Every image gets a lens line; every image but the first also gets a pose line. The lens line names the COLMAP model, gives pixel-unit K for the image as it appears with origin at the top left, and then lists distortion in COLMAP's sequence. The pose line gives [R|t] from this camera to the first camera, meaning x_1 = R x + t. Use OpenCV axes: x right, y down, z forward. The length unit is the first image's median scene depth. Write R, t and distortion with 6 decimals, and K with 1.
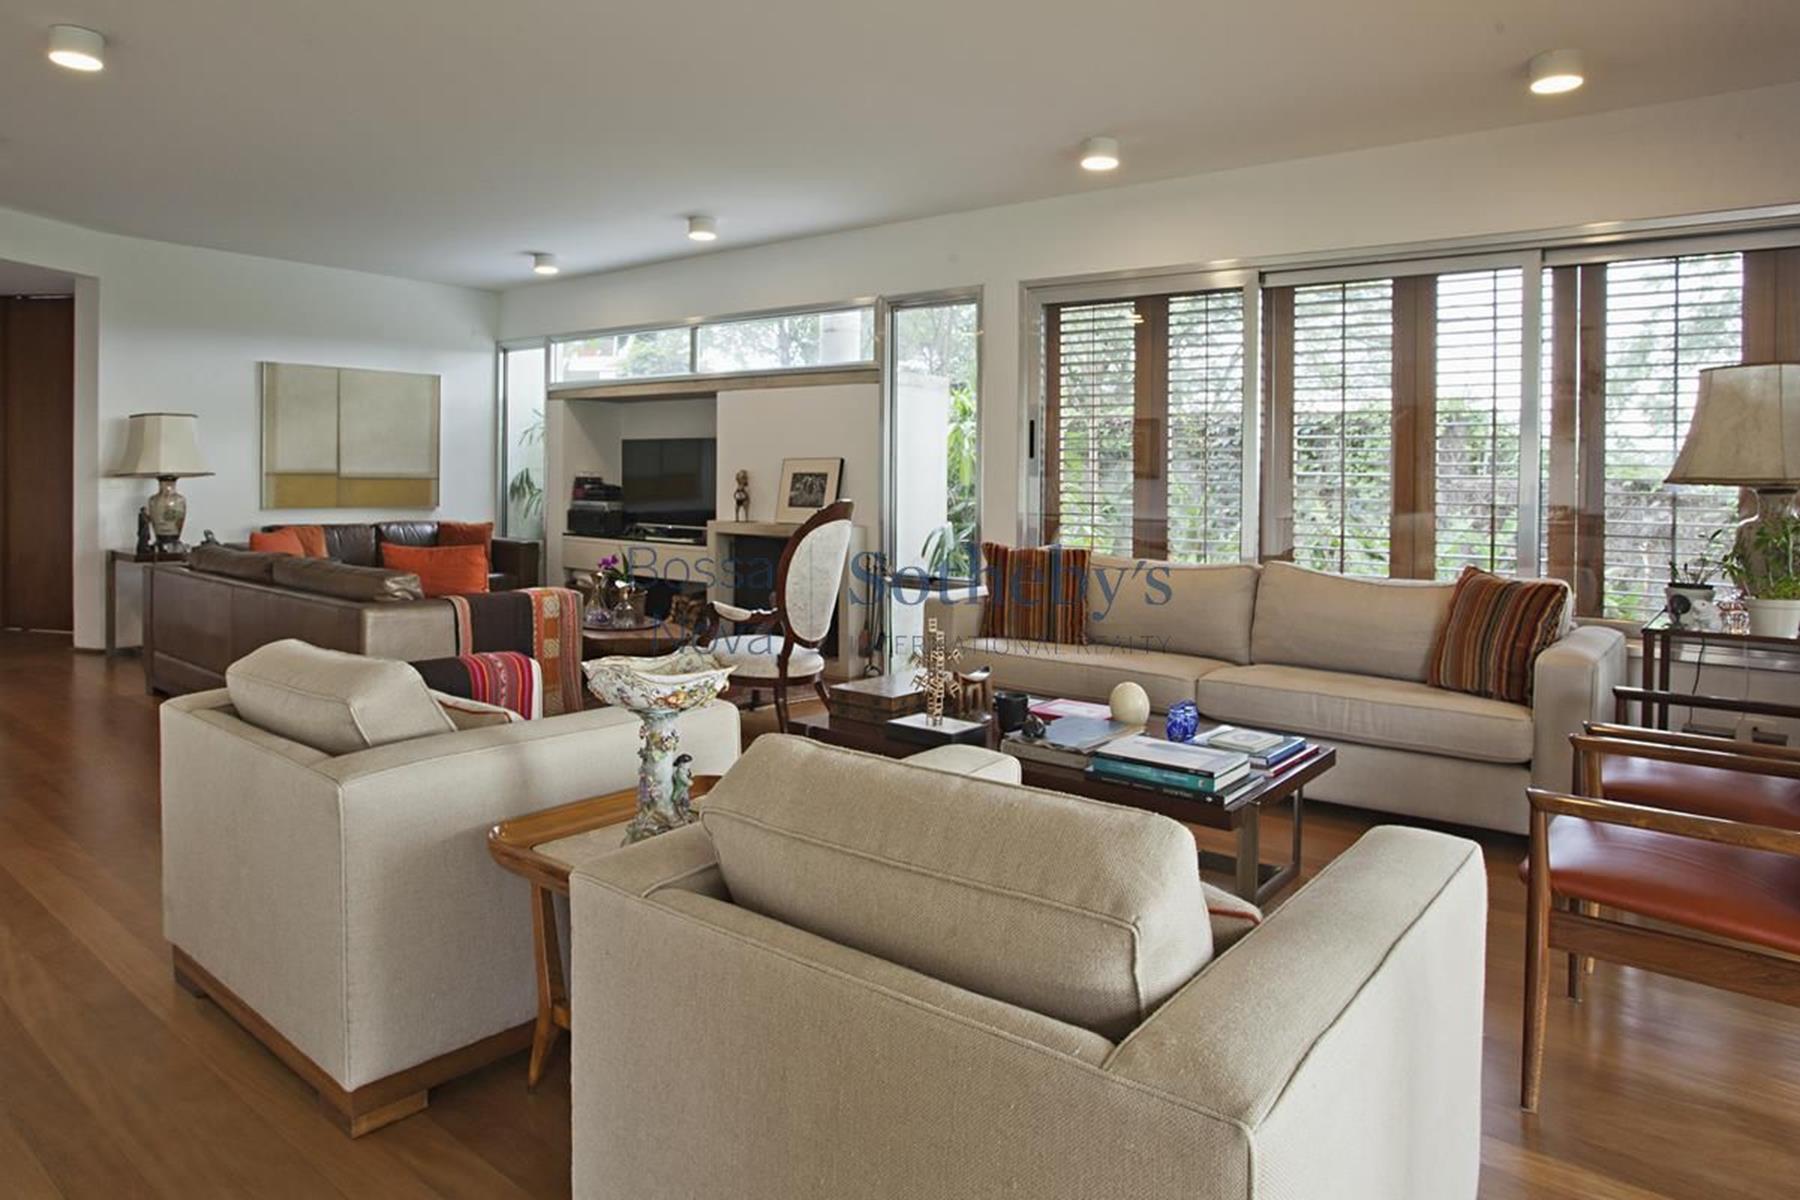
lens RADIAL K [[1091.3, 0, 891.9], [0, 1091.3, 509.0], [0, 0, 1]] dist [-0.084432, 0.000233]
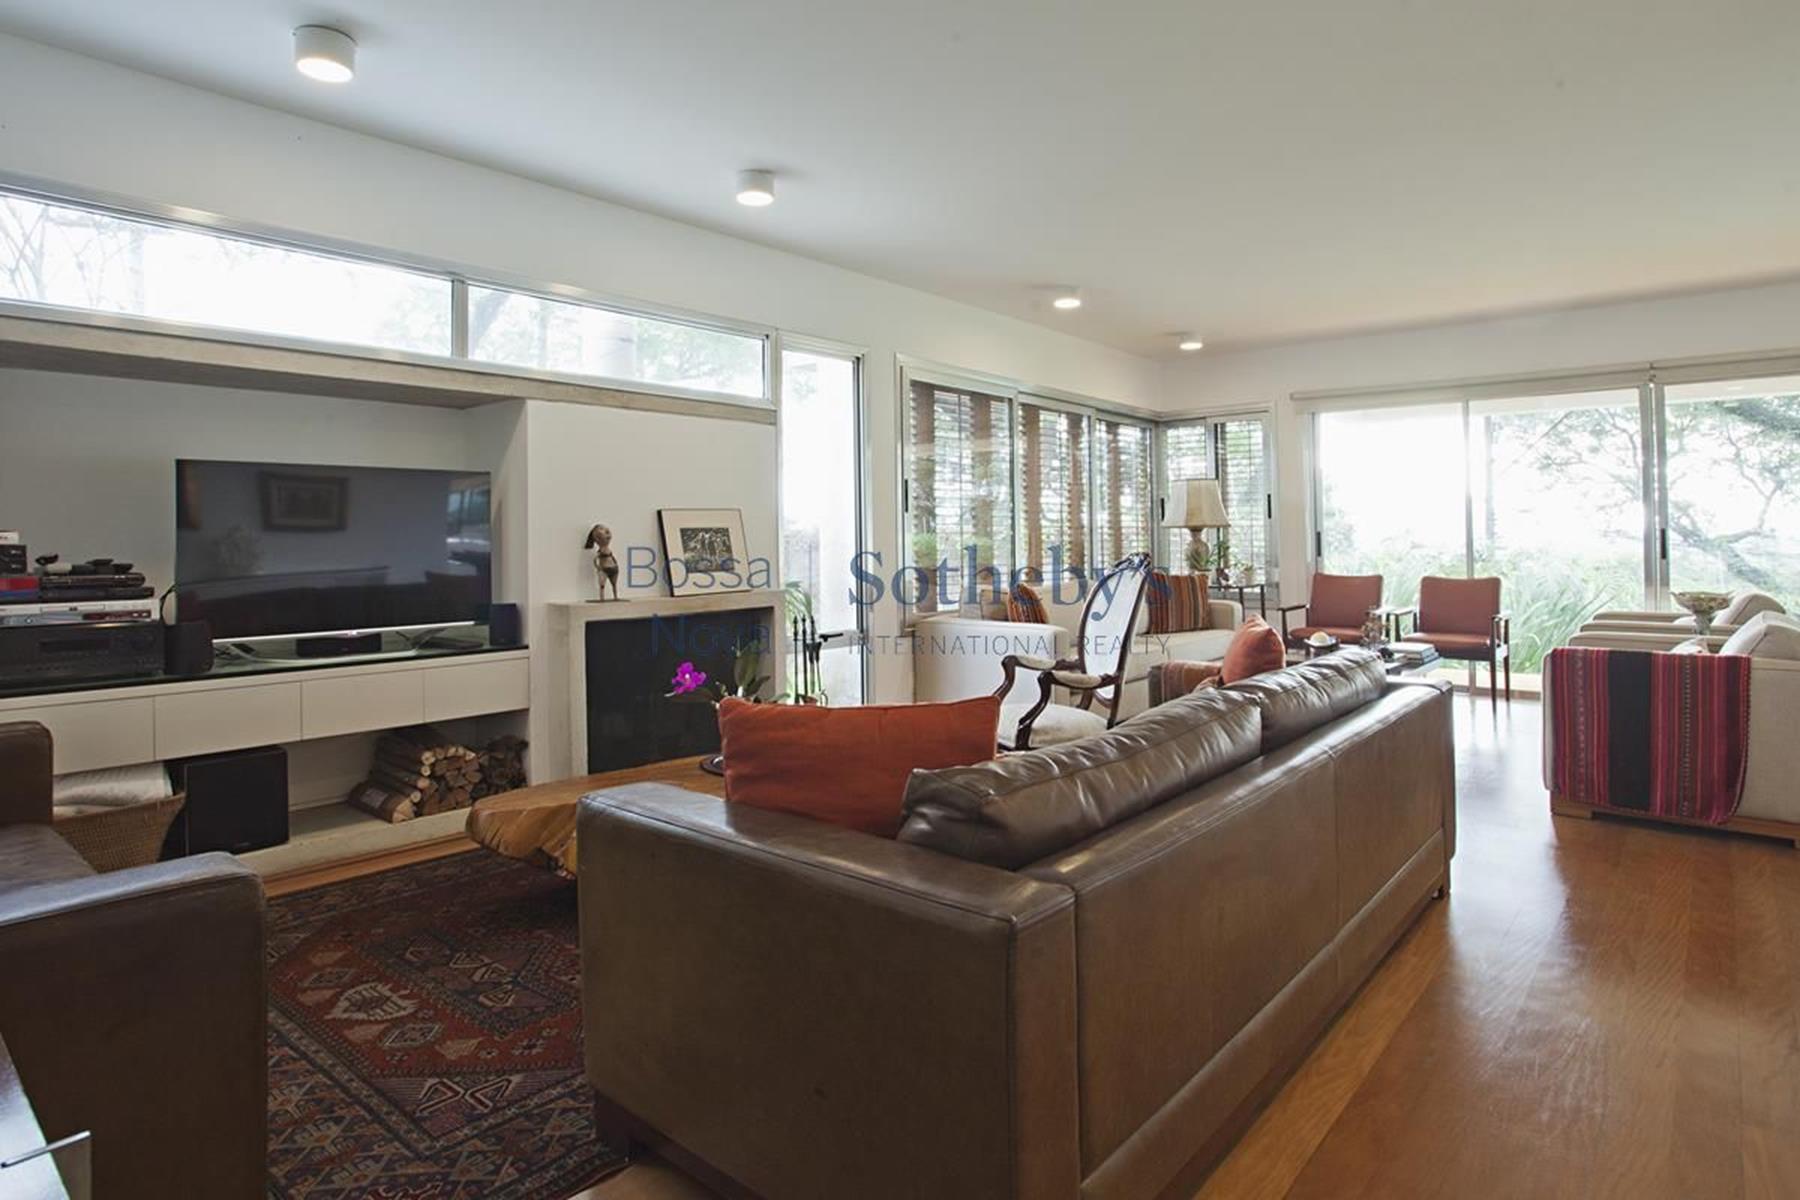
lens RADIAL K [[997.5, 0, 899.8], [0, 997.5, 568.0], [0, 0, 1]] dist [-0.001442, -0.000486]
pose [[0.031067, -0.046464, 0.998437, -0.739613], [0.039265, 0.998205, 0.045231, -0.029351], [-0.998746, 0.037798, 0.032836, 0.782191]]
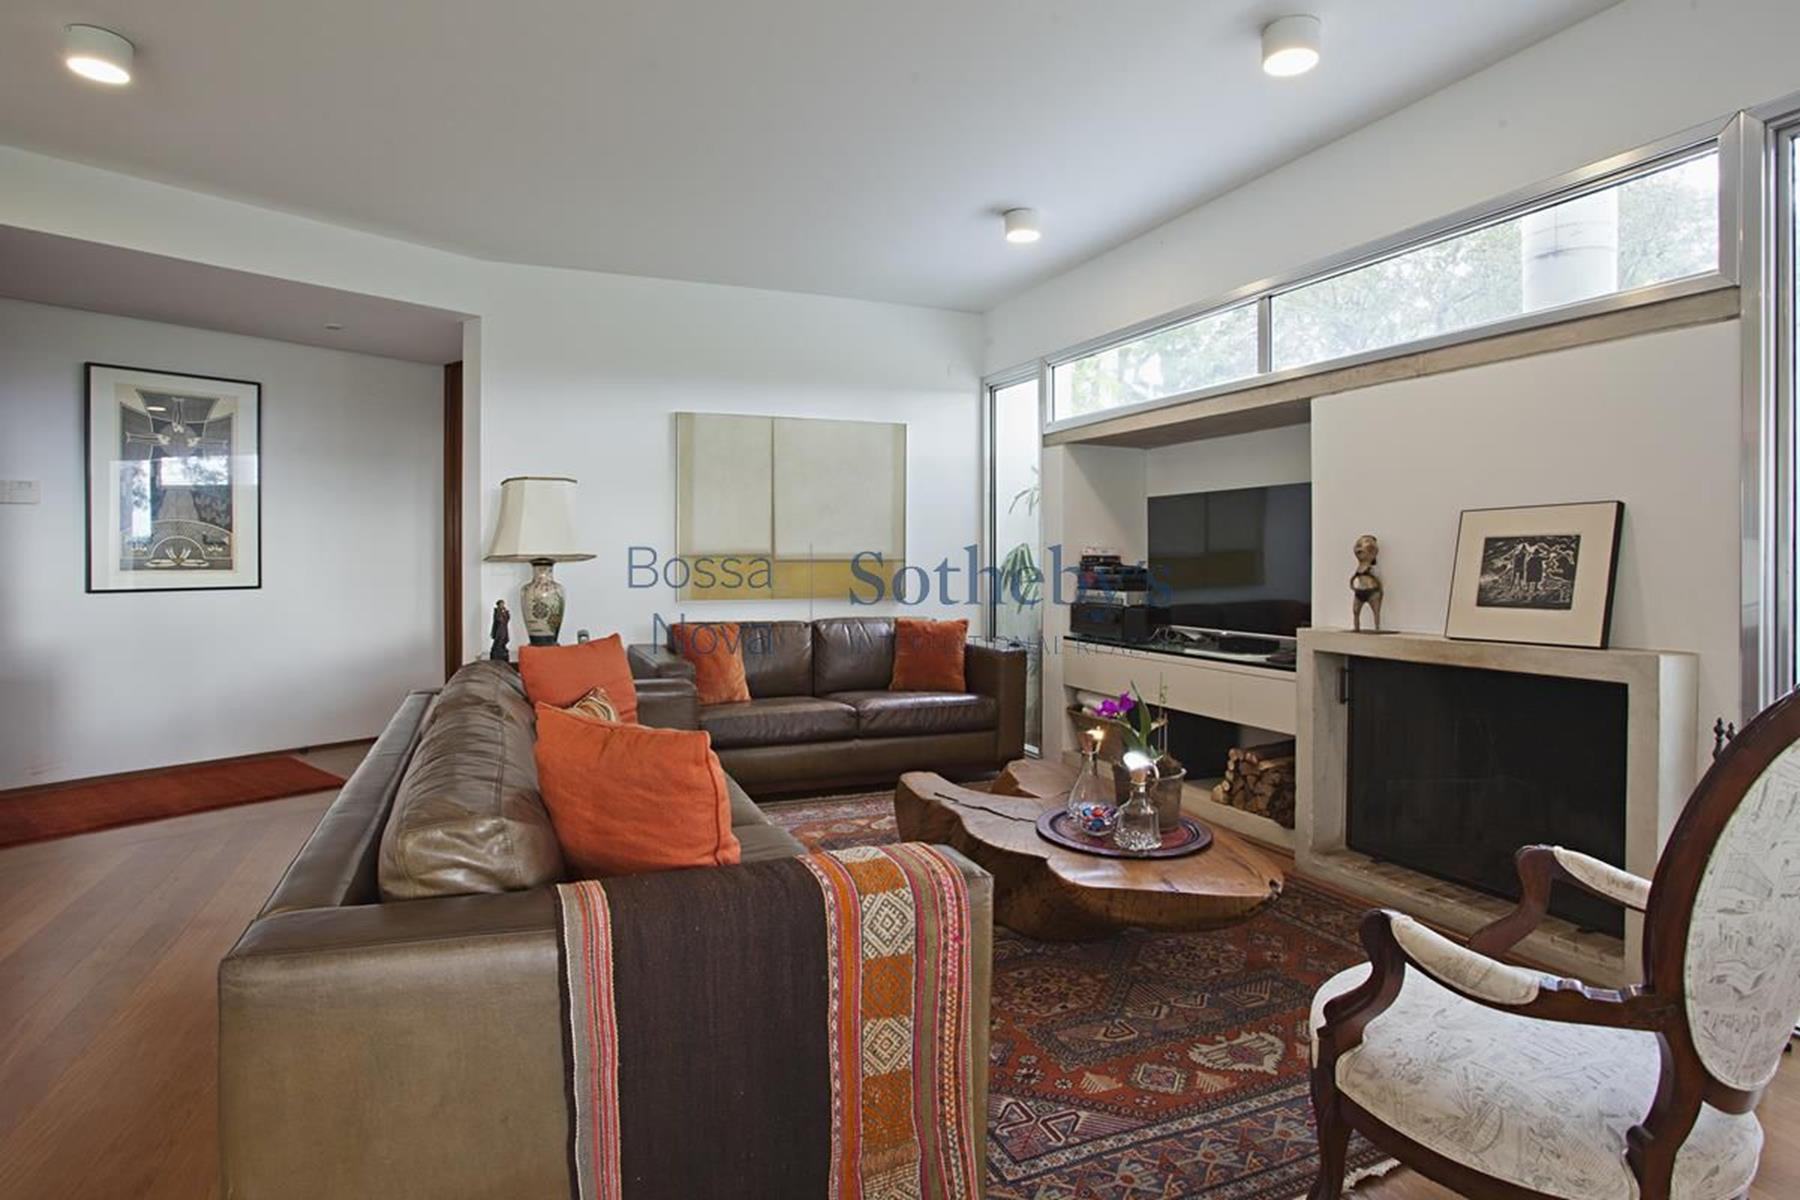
lens RADIAL K [[997.5, 0, 899.8], [0, 997.5, 568.0], [0, 0, 1]] dist [-0.001442, -0.000486]
pose [[0.874939, -0.009830, -0.484133, -0.098901], [-0.001376, 0.999739, -0.022786, -0.008159], [0.484230, 0.020602, 0.874698, 0.449174]]
